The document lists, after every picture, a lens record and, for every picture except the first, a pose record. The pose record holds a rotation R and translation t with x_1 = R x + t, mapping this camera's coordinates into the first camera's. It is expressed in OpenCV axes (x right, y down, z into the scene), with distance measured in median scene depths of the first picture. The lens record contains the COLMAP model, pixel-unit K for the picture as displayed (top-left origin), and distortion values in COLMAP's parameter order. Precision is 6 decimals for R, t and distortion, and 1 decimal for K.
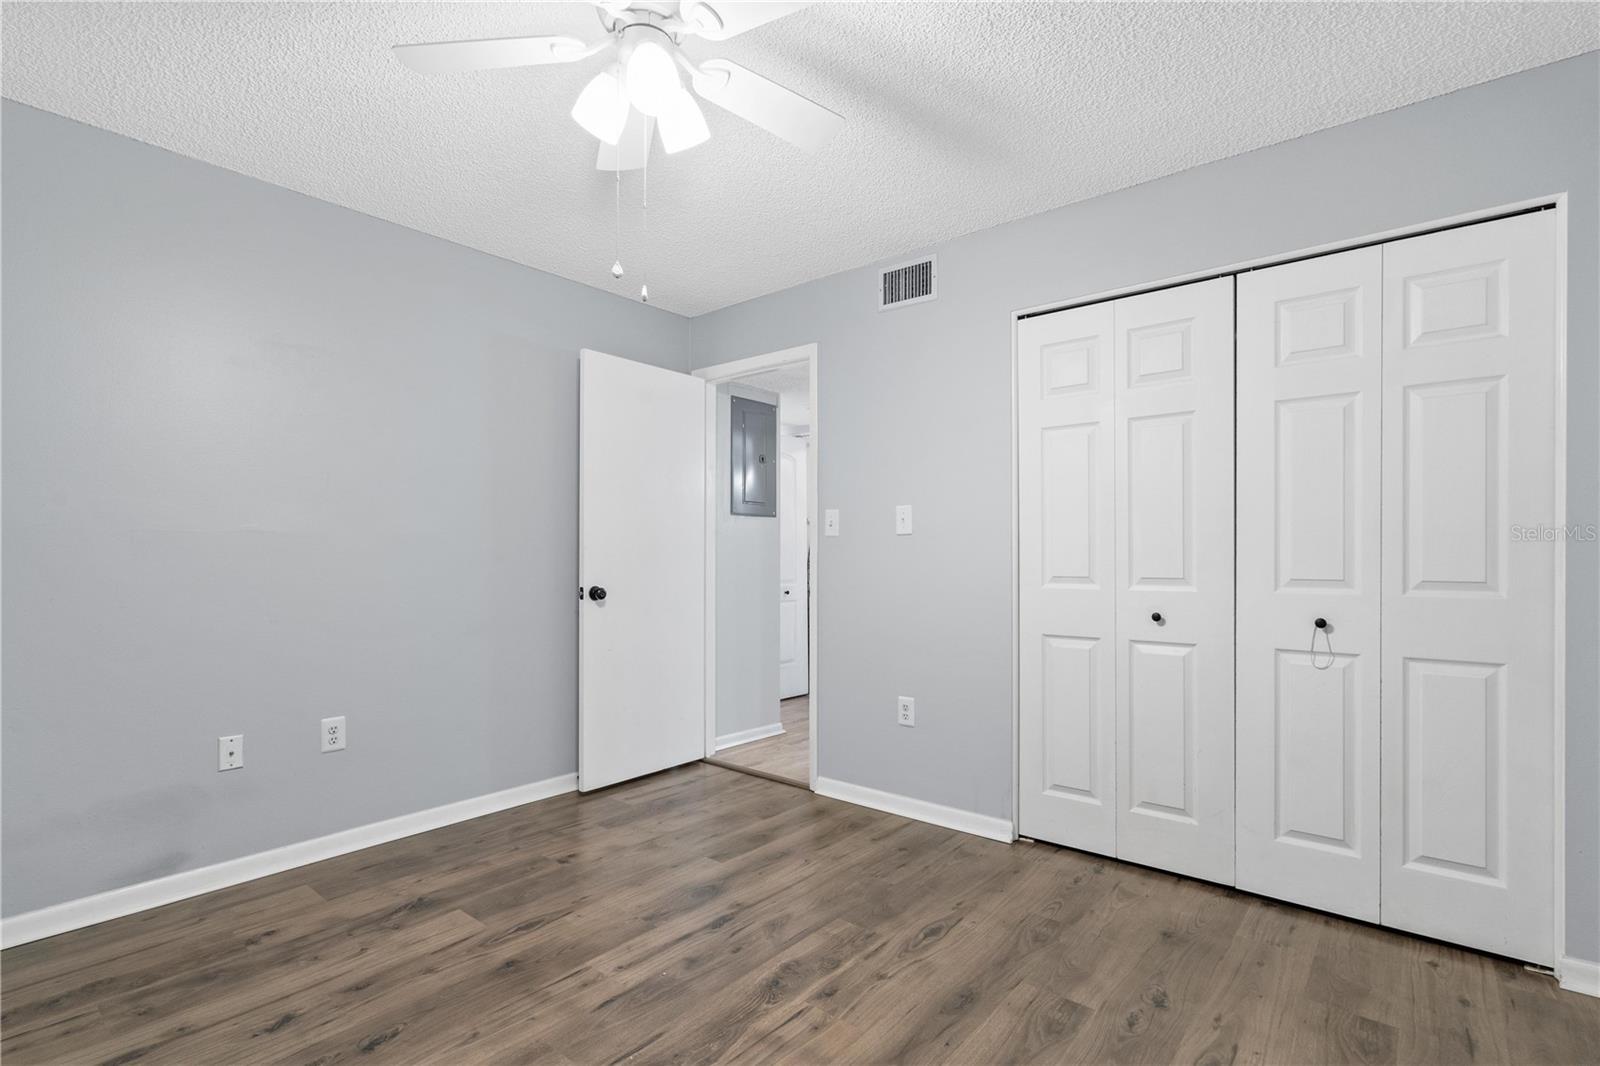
lens RADIAL K [[753.1, 0, 798.7], [0, 753.1, 544.5], [0, 0, 1]] dist [-0.001632, -0.000046]
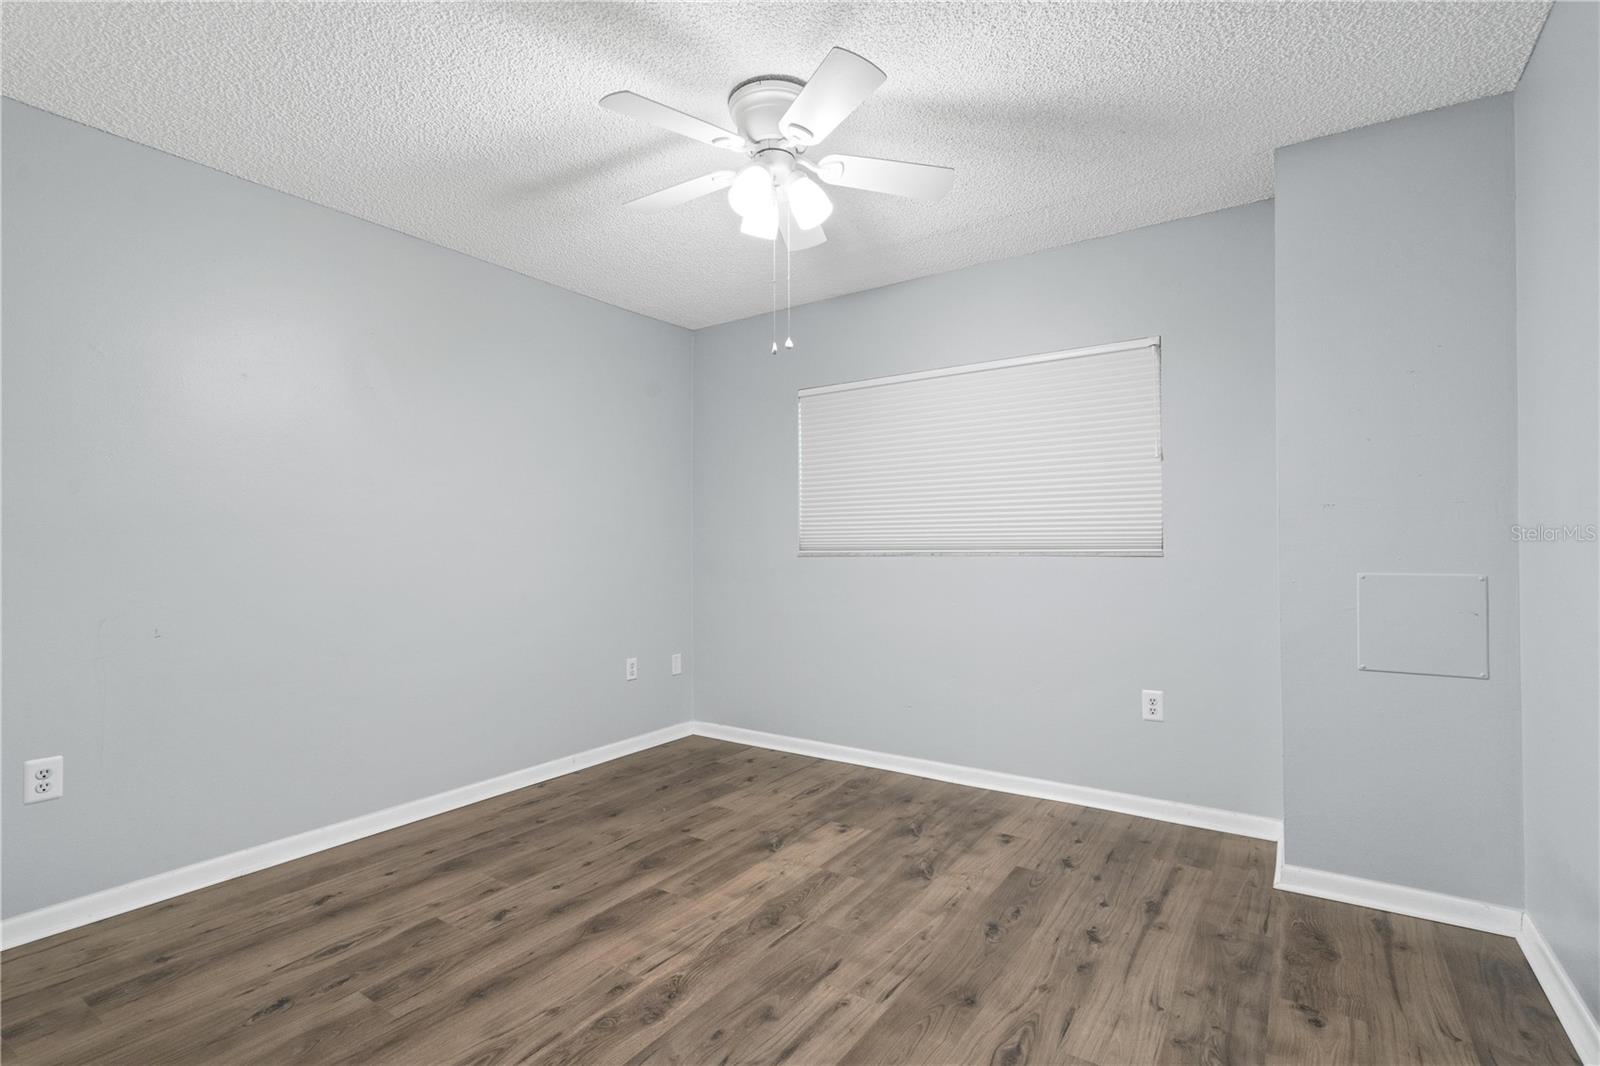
lens RADIAL K [[753.1, 0, 801.2], [0, 753.1, 538.5], [0, 0, 1]] dist [-0.001632, -0.000046]
pose [[-0.995073, 0.005076, -0.099019, -0.101900], [0.007270, 0.999736, -0.021802, 0.024637], [0.098883, -0.022414, -0.994847, 1.962550]]
